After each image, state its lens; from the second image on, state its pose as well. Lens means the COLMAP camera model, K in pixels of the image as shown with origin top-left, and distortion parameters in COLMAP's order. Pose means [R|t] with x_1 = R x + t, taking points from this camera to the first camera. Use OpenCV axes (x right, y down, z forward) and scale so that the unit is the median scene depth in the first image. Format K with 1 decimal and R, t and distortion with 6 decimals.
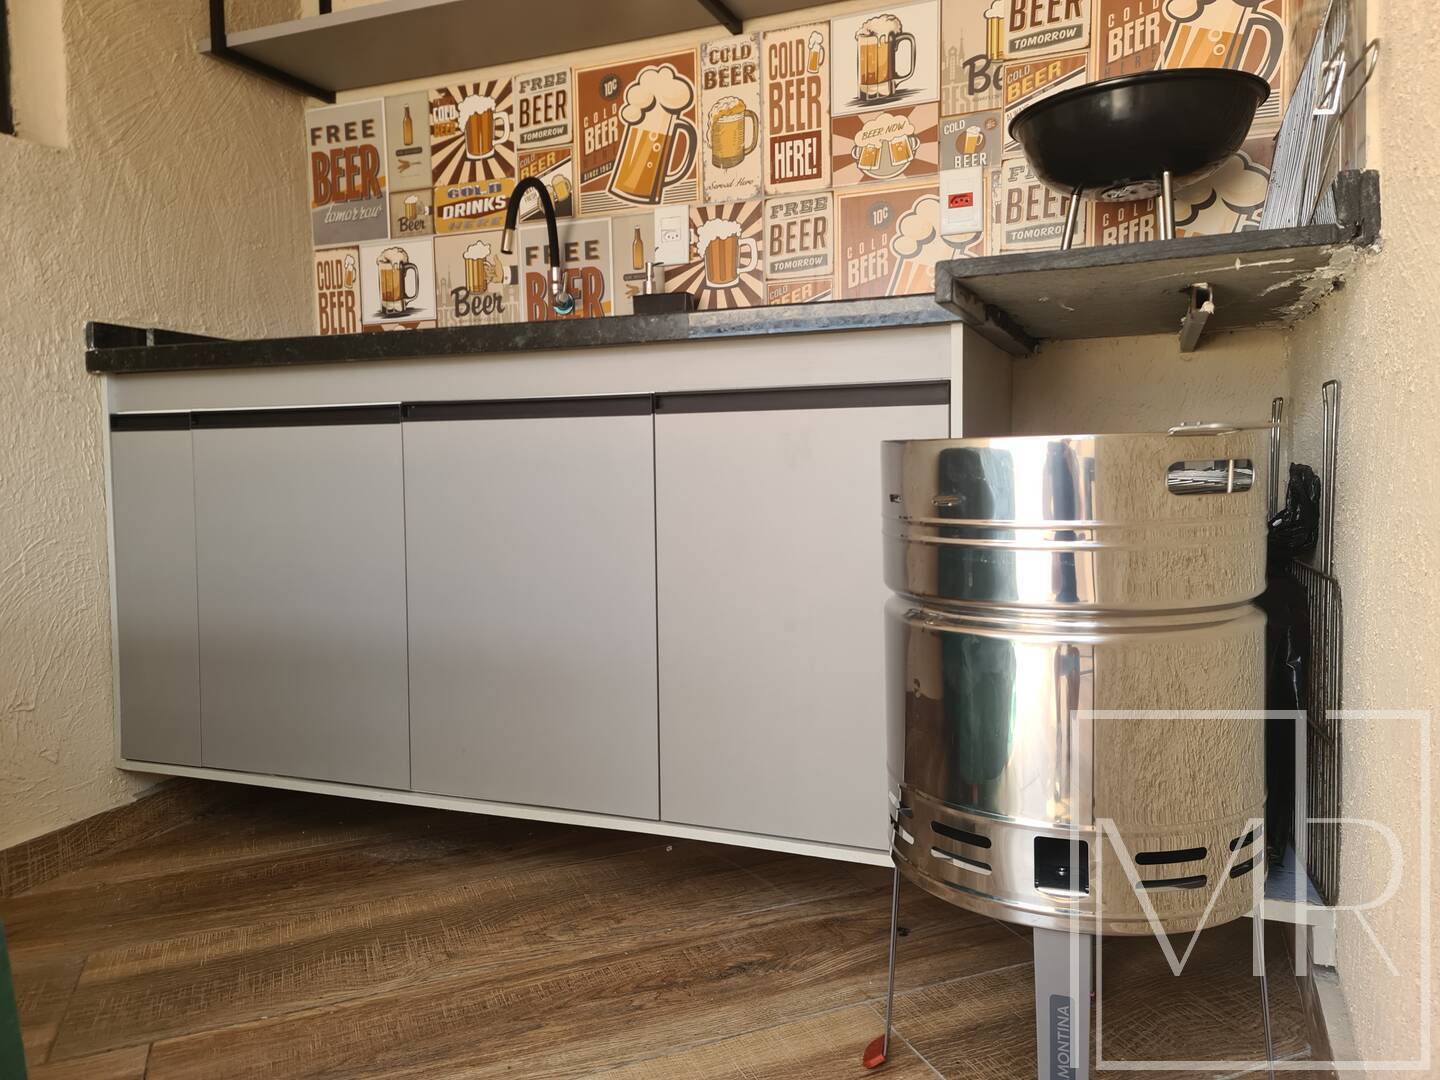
lens RADIAL K [[1053.4, 0, 723.3], [0, 1053.4, 530.6], [0, 0, 1]] dist [-0.004212, -0.000284]
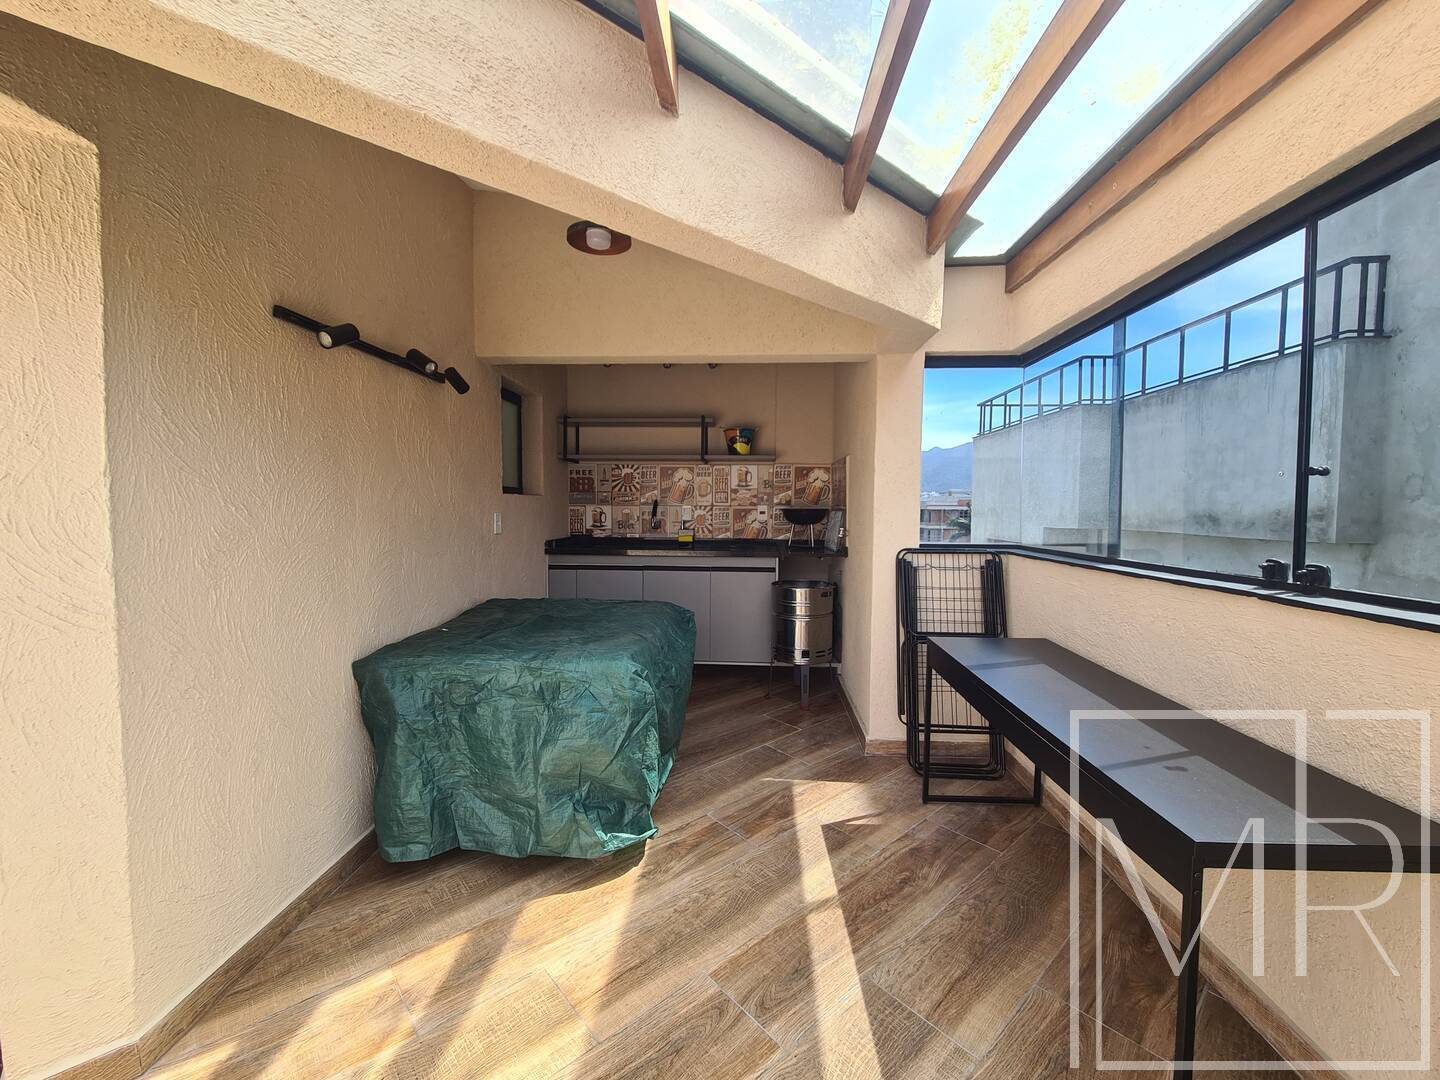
lens RADIAL K [[589.9, 0, 719.8], [0, 589.9, 541.9], [0, 0, 1]] dist [-0.000710, -0.000163]
pose [[0.942299, -0.005461, 0.334727, -0.664603], [0.003652, 0.999975, 0.006034, -0.190341], [-0.334751, -0.004463, 0.942296, -1.074318]]
